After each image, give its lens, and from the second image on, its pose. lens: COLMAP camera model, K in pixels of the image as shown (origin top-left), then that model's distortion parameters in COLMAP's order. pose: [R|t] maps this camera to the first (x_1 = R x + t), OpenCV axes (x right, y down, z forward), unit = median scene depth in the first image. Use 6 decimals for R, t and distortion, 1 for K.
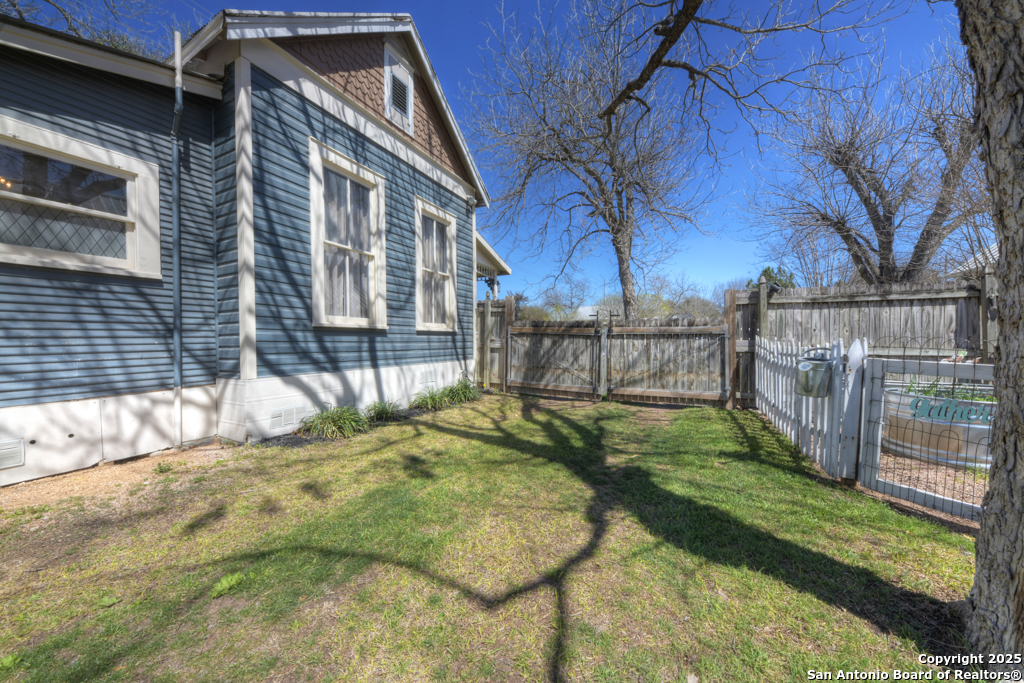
lens RADIAL K [[354.5, 0, 514.6], [0, 354.5, 346.9], [0, 0, 1]] dist [0.000250, -0.000189]
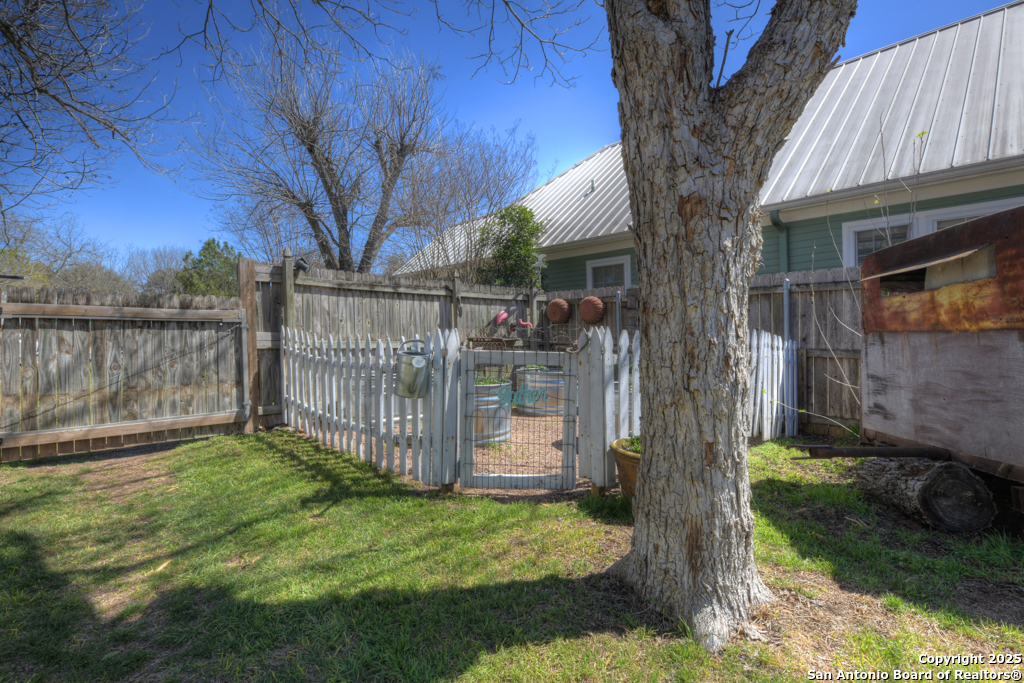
lens RADIAL K [[471.9, 0, 512.8], [0, 471.9, 334.2], [0, 0, 1]] dist [0.003059, 0.000519]
pose [[0.358020, 0.002254, 0.933711, -0.065580], [0.016223, 0.999831, -0.008634, 0.001417], [-0.933573, 0.018239, 0.357923, 0.208624]]
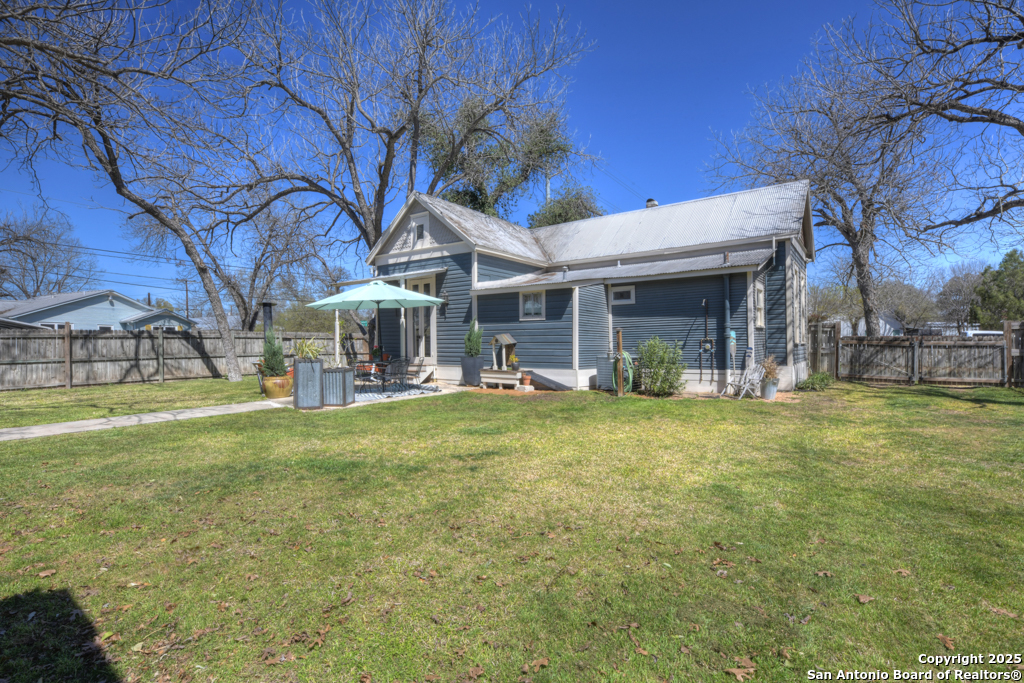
lens RADIAL K [[485.3, 0, 513.4], [0, 485.3, 349.5], [0, 0, 1]] dist [0.002839, 0.000389]
pose [[0.985576, 0.002130, -0.169217, -1.516130], [-0.002223, 0.999997, -0.000357, -0.013169], [0.169216, 0.000728, 0.985579, -1.949485]]
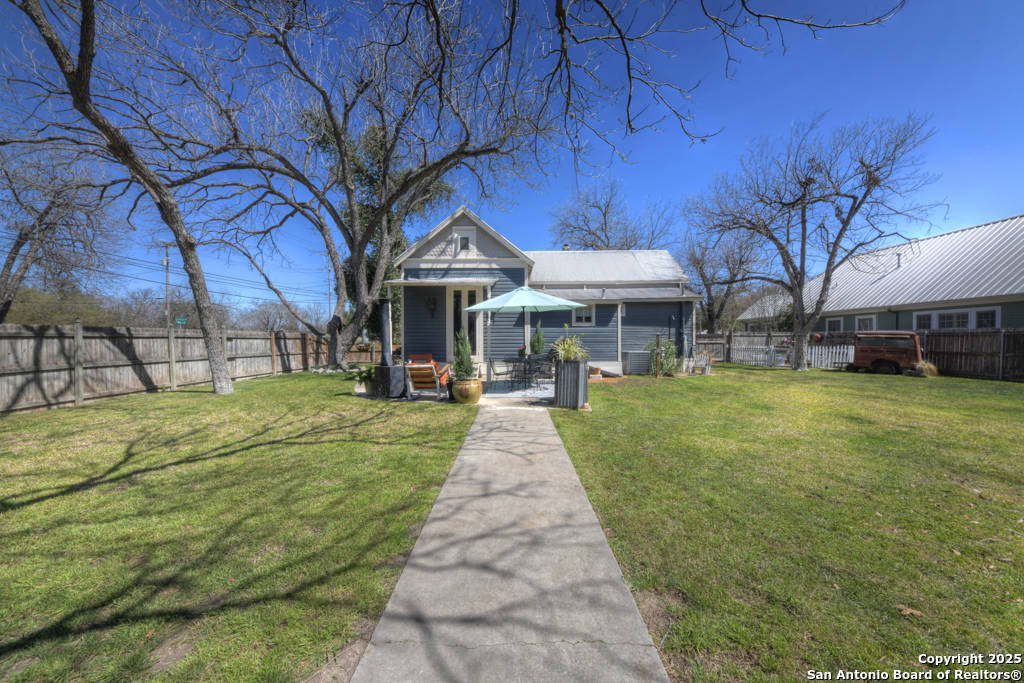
lens RADIAL K [[361.8, 0, 512.0], [0, 361.8, 341.5], [0, 0, 1]] dist [-0.000510, -0.000112]
pose [[0.885901, -0.002647, 0.463867, -3.419745], [0.009386, 0.999881, -0.012220, -0.029411], [-0.463780, 0.015180, 0.885820, -1.458087]]
